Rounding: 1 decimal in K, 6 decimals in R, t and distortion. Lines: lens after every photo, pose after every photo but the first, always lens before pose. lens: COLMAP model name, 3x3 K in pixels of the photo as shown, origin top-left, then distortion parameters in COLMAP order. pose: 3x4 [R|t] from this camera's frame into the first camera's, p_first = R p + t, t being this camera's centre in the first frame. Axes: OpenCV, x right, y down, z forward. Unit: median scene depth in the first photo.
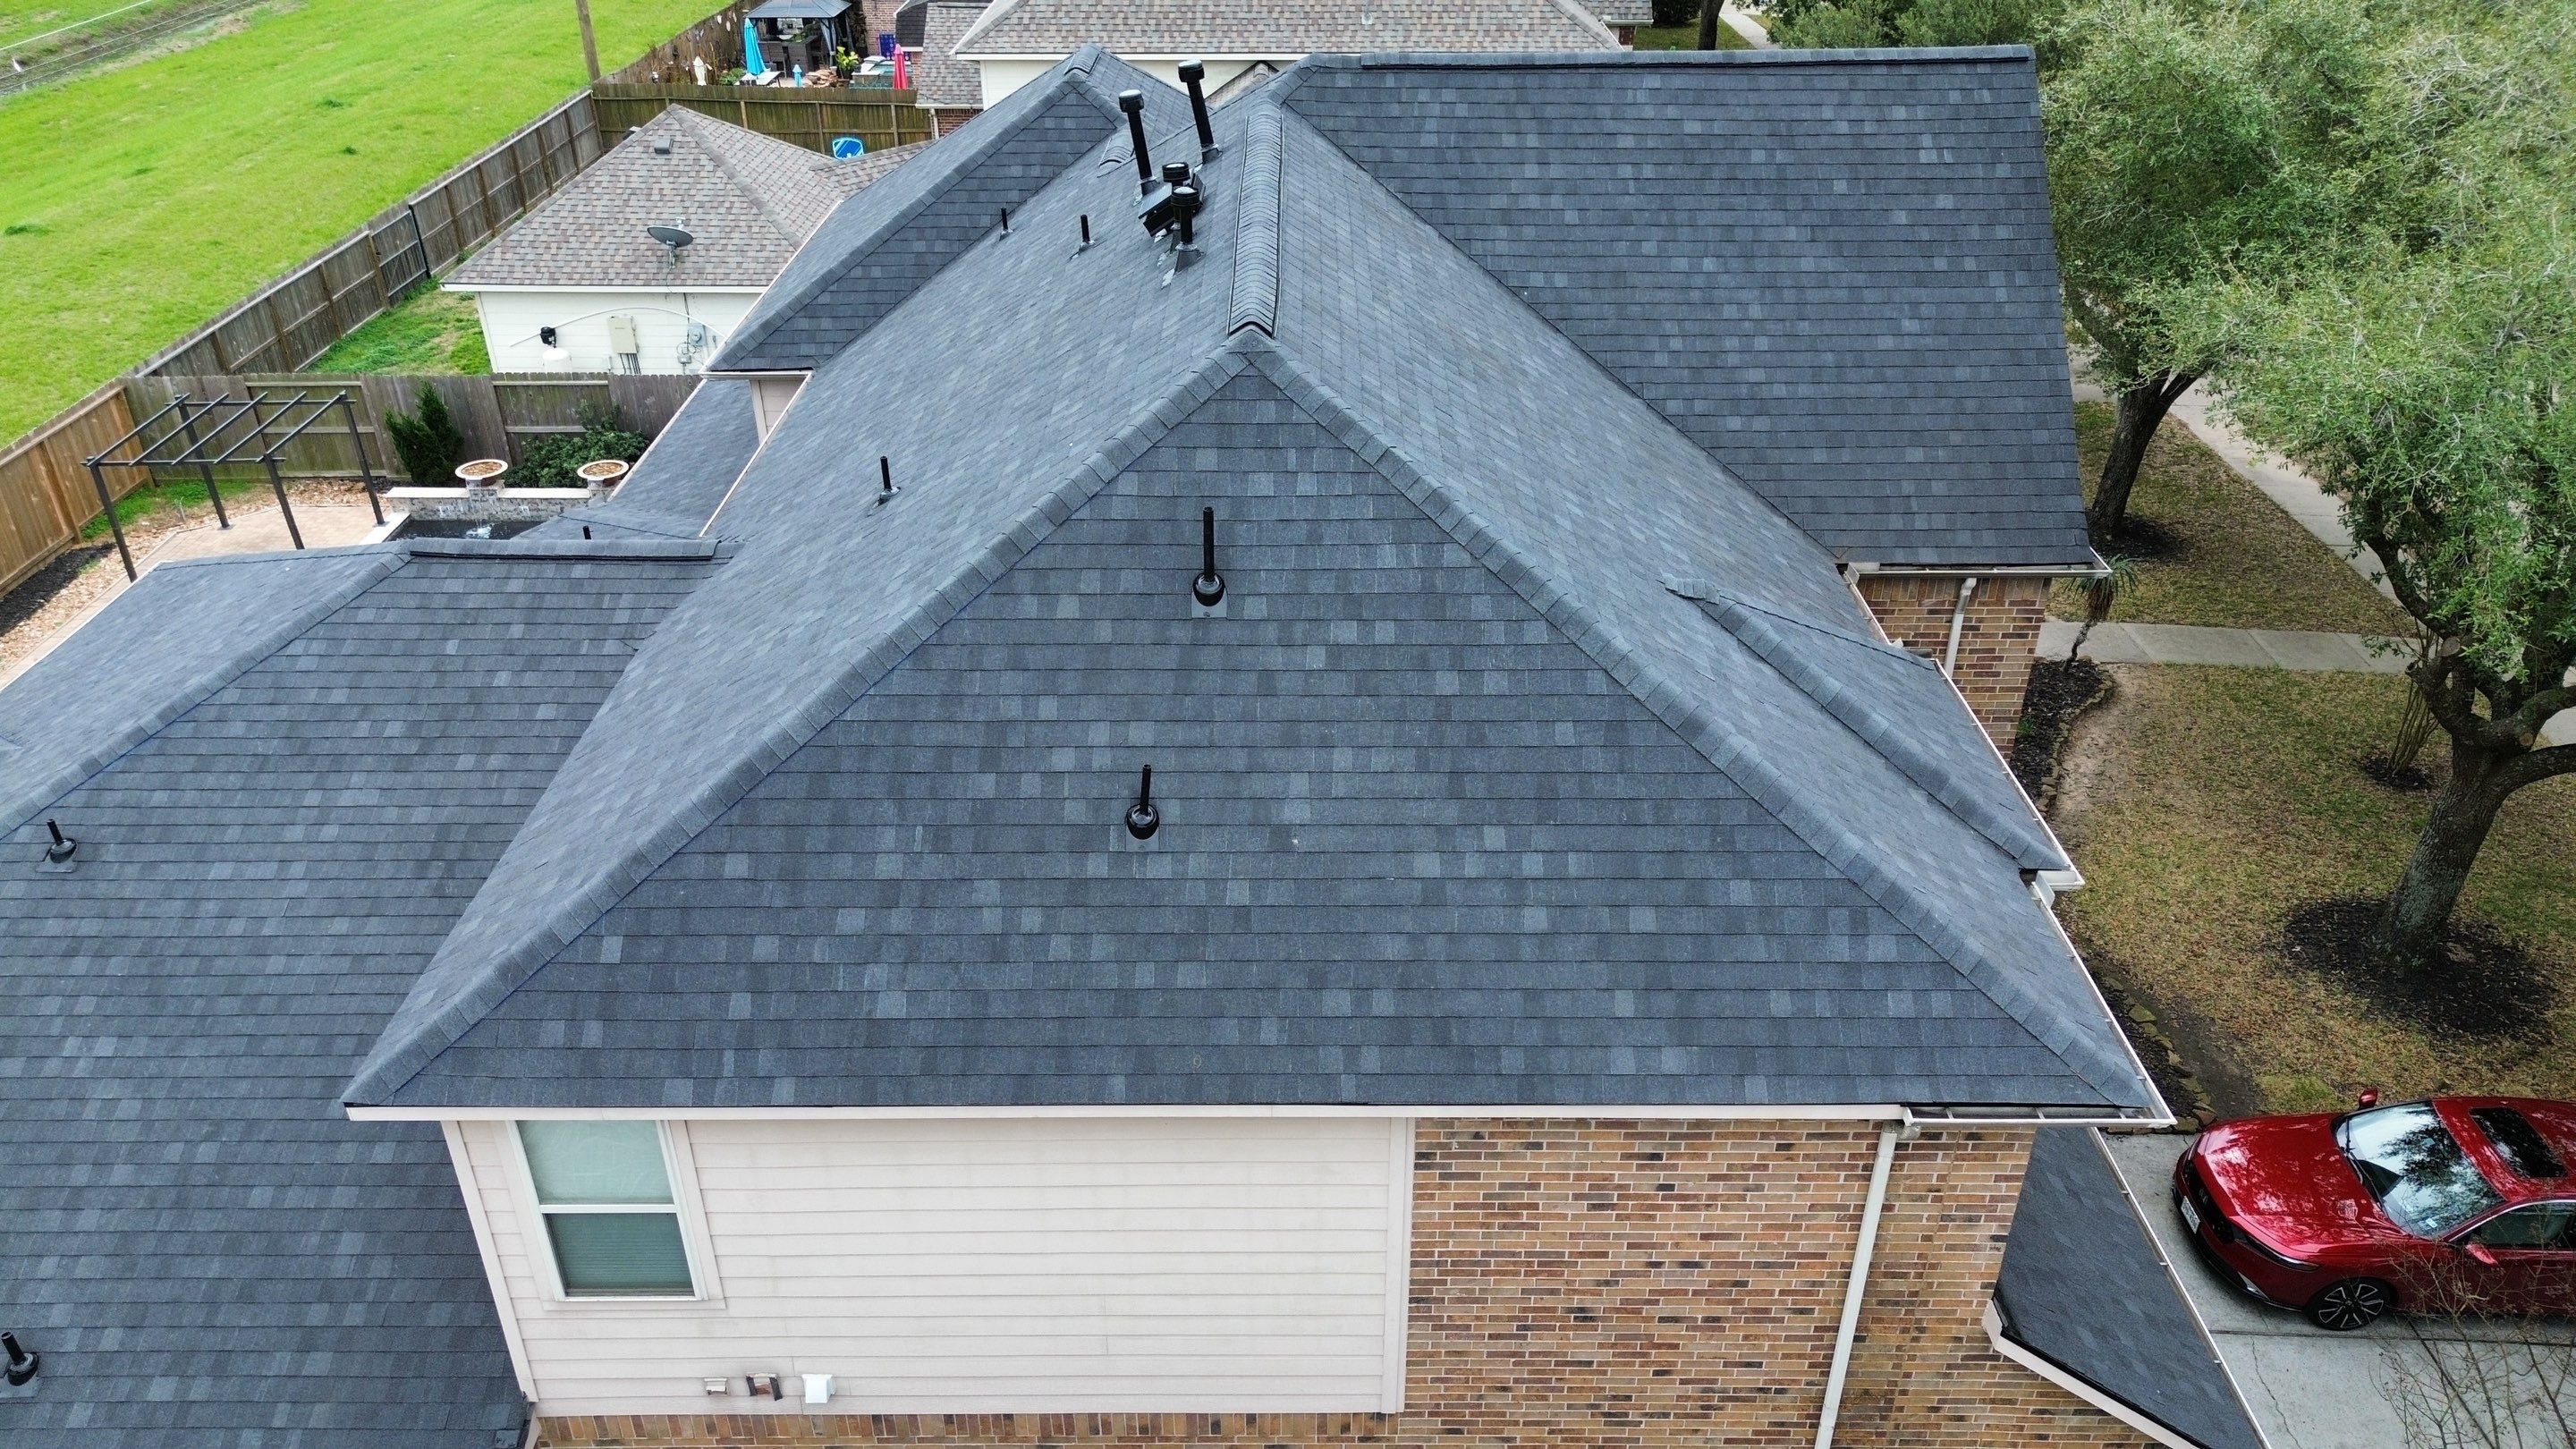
lens RADIAL K [[1819.9, 0, 1296.4], [0, 1819.9, 726.6], [0, 0, 1]] dist [0.084800, -0.088916]
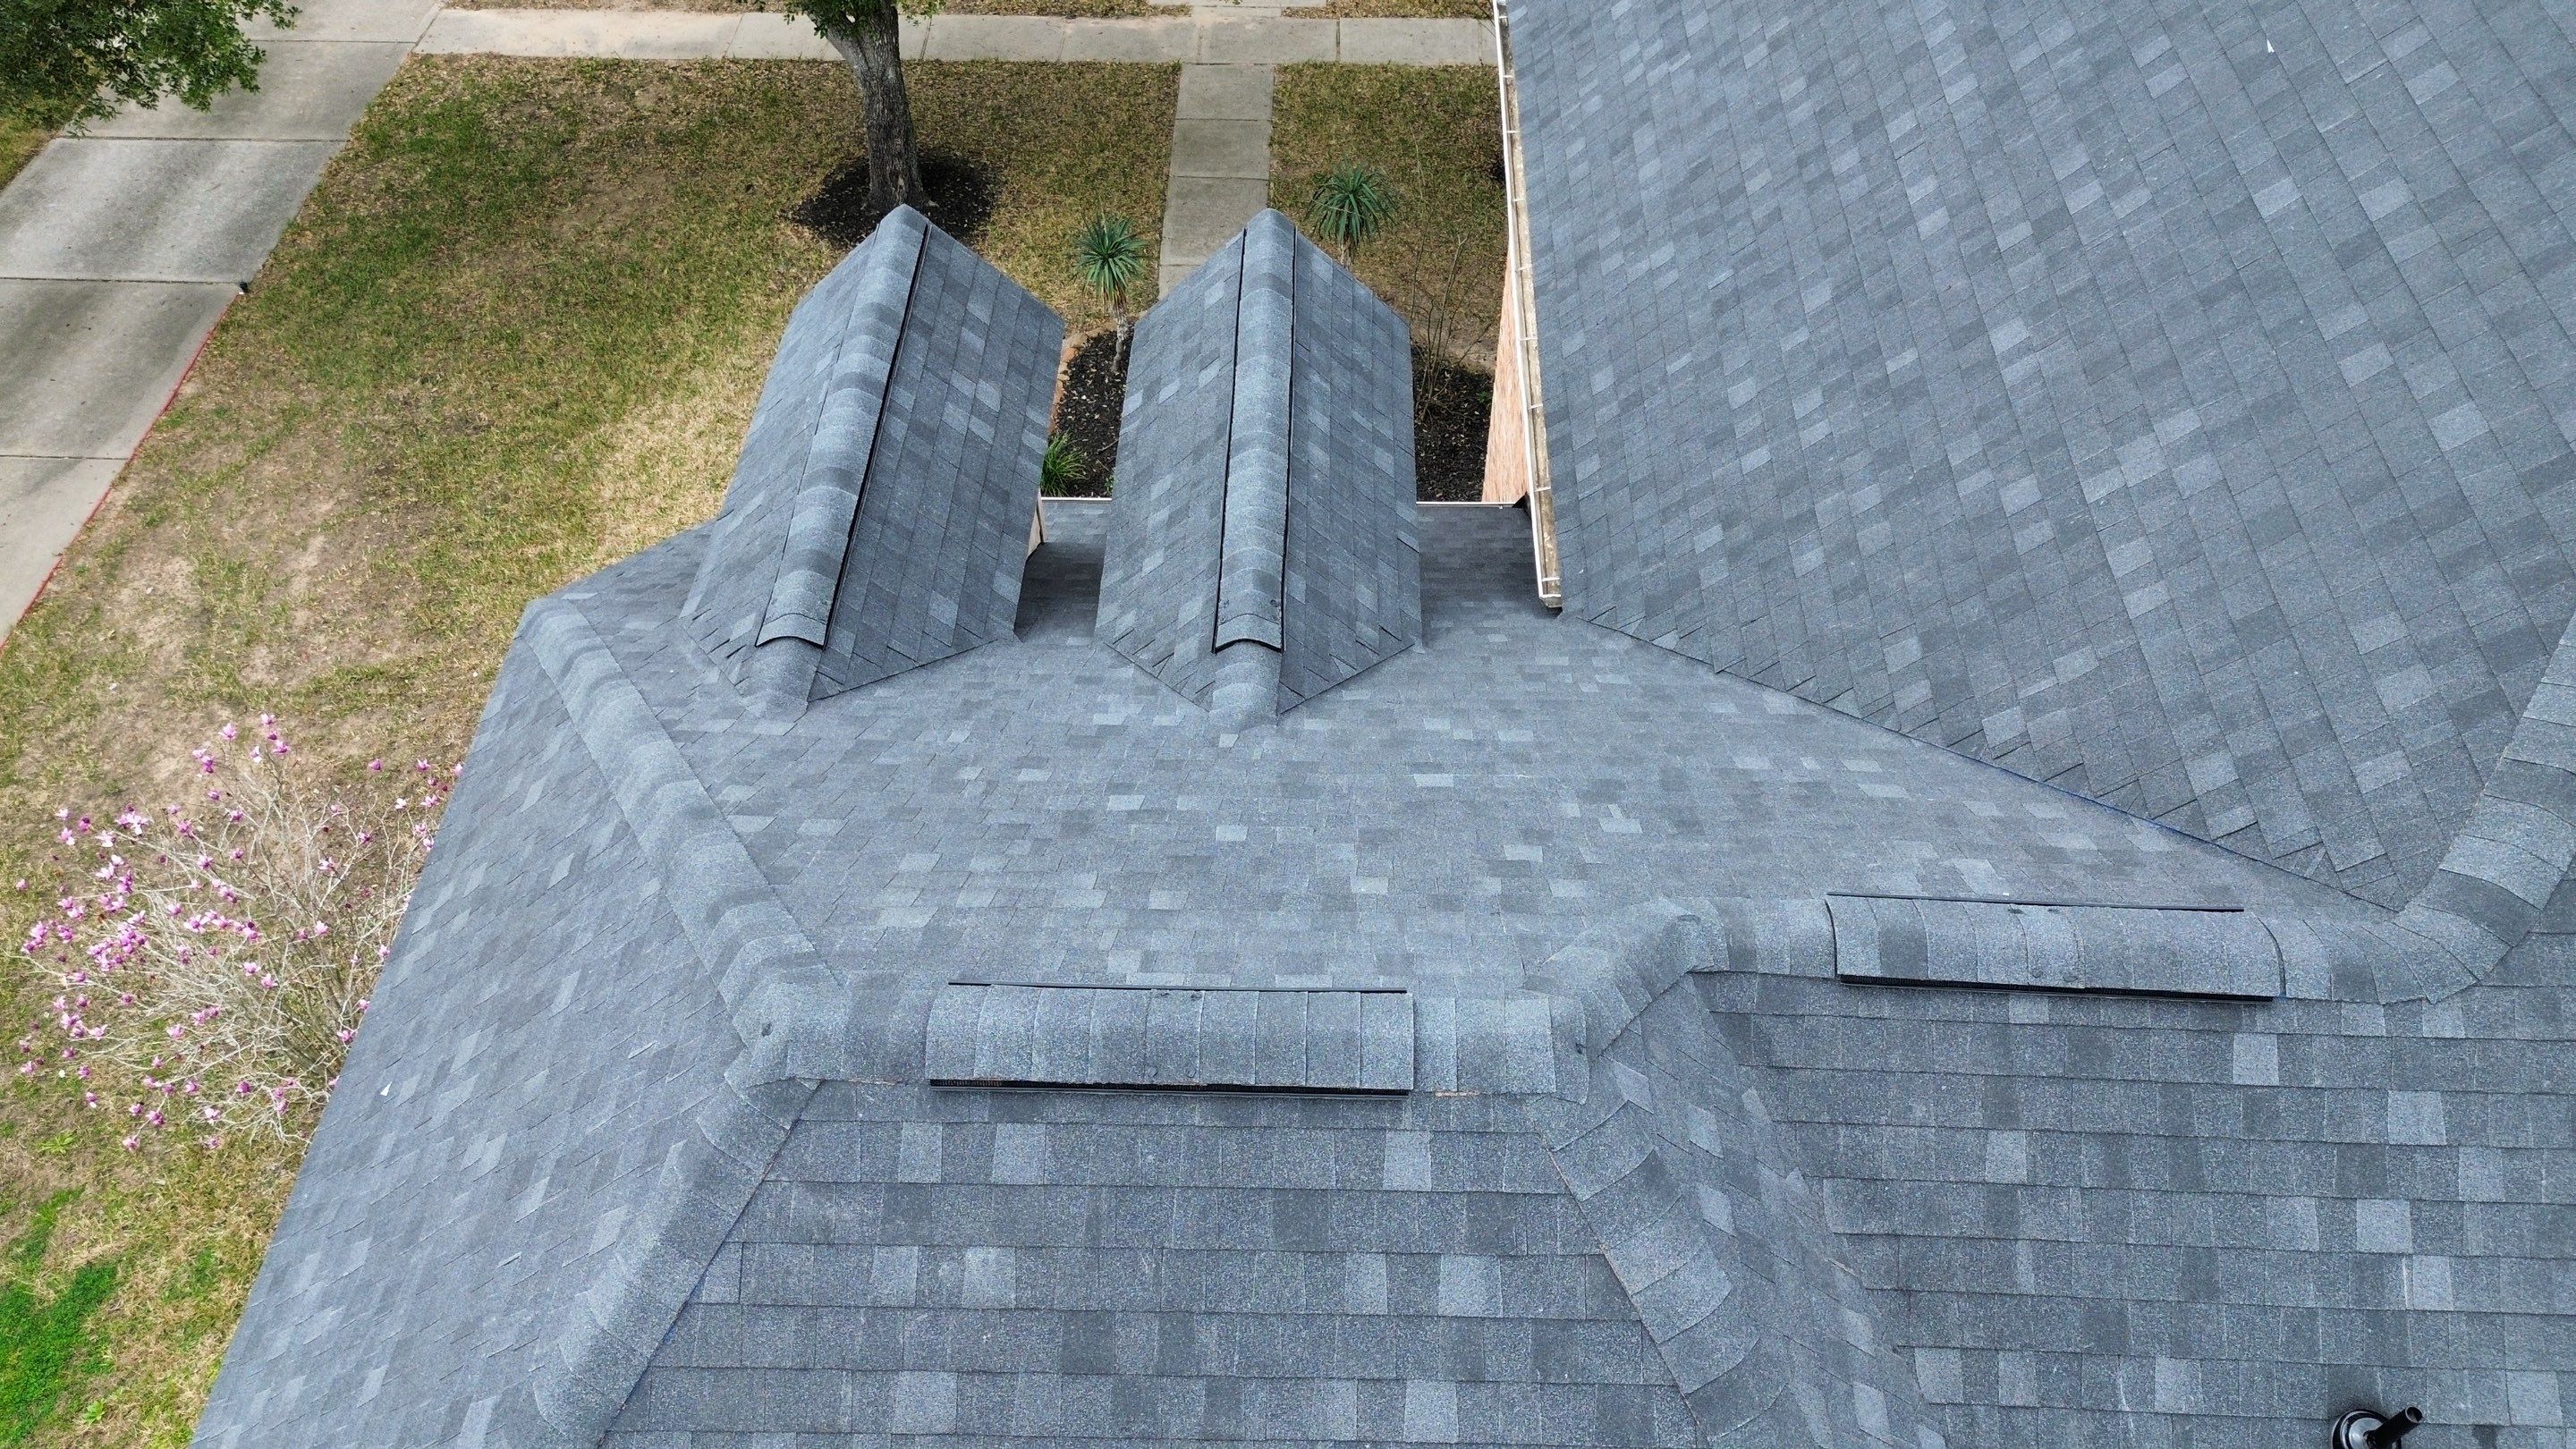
lens RADIAL K [[1819.9, 0, 1293.7], [0, 1819.9, 725.0], [0, 0, 1]] dist [0.084800, -0.088916]
pose [[0.024486, -0.764190, 0.644526, -0.333636], [0.511922, 0.563360, 0.648507, -0.756394], [-0.858683, 0.314067, 0.405000, 1.309633]]
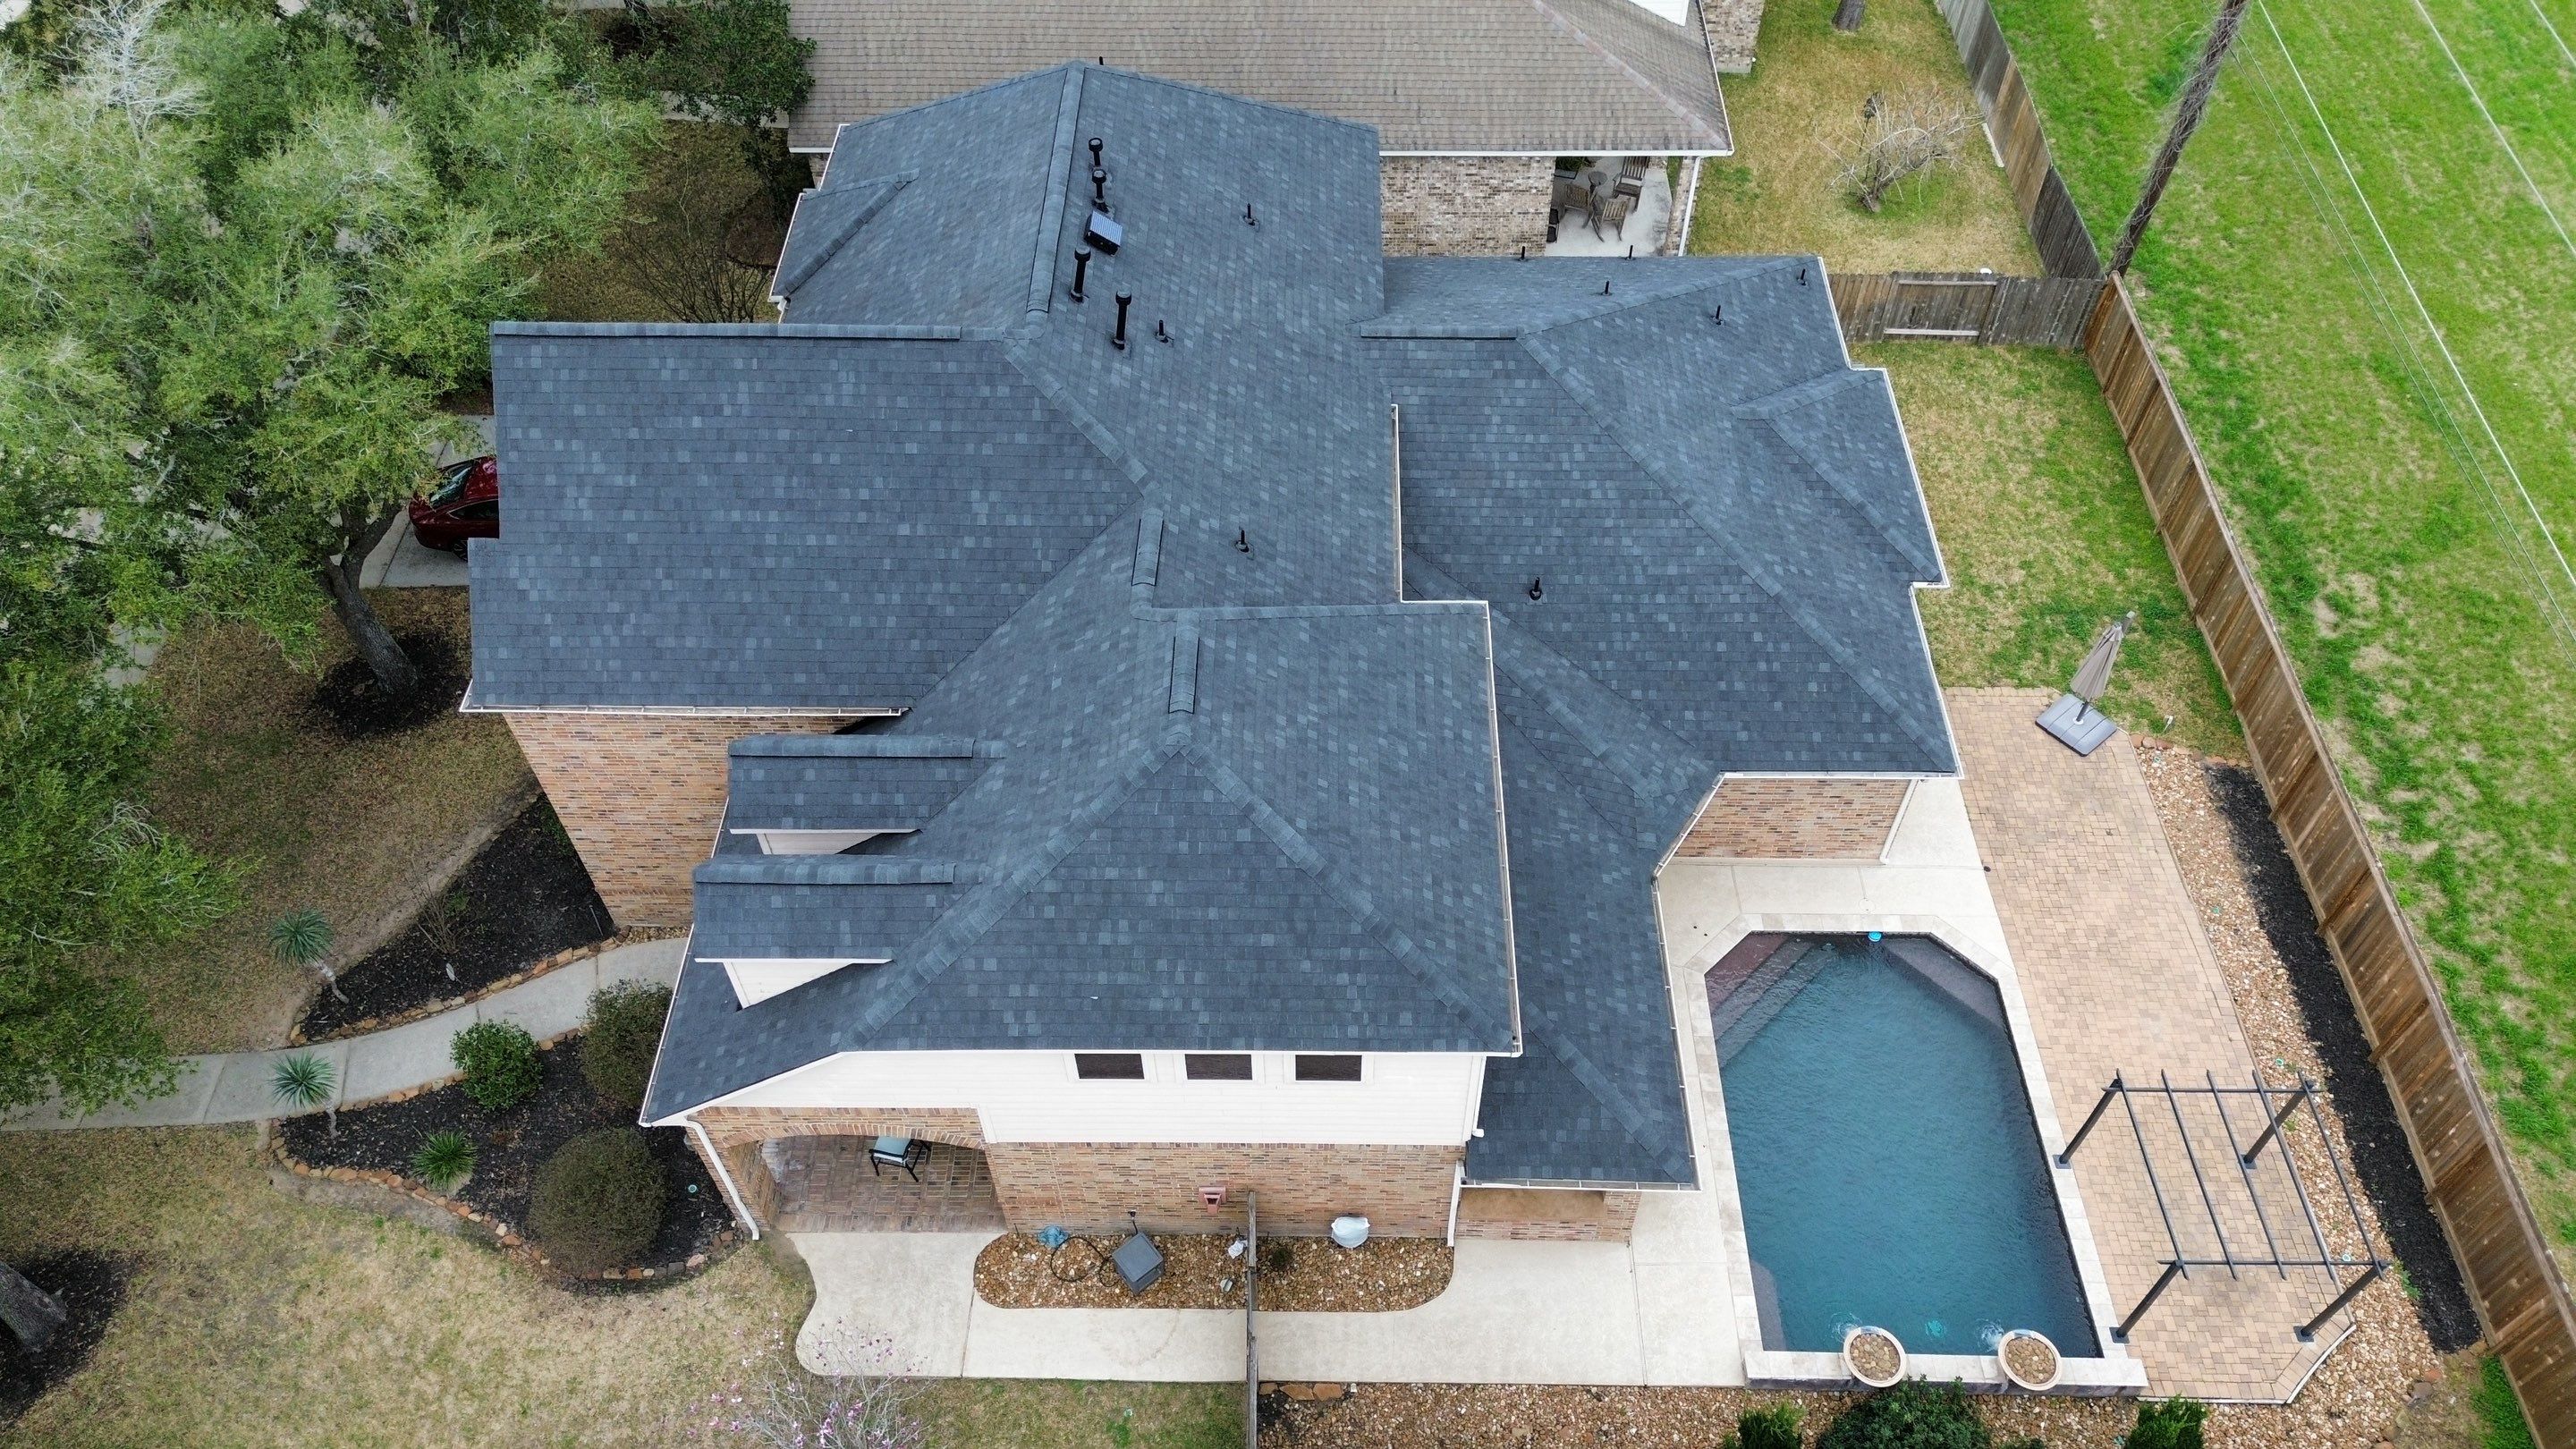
lens RADIAL K [[1819.9, 0, 1288.2], [0, 1819.9, 729.8], [0, 0, 1]] dist [0.084800, -0.088916]
pose [[-0.999781, -0.005476, 0.020181, -0.284308], [0.019037, 0.160951, 0.986779, -1.953147], [-0.008652, 0.986947, -0.160811, 1.749331]]
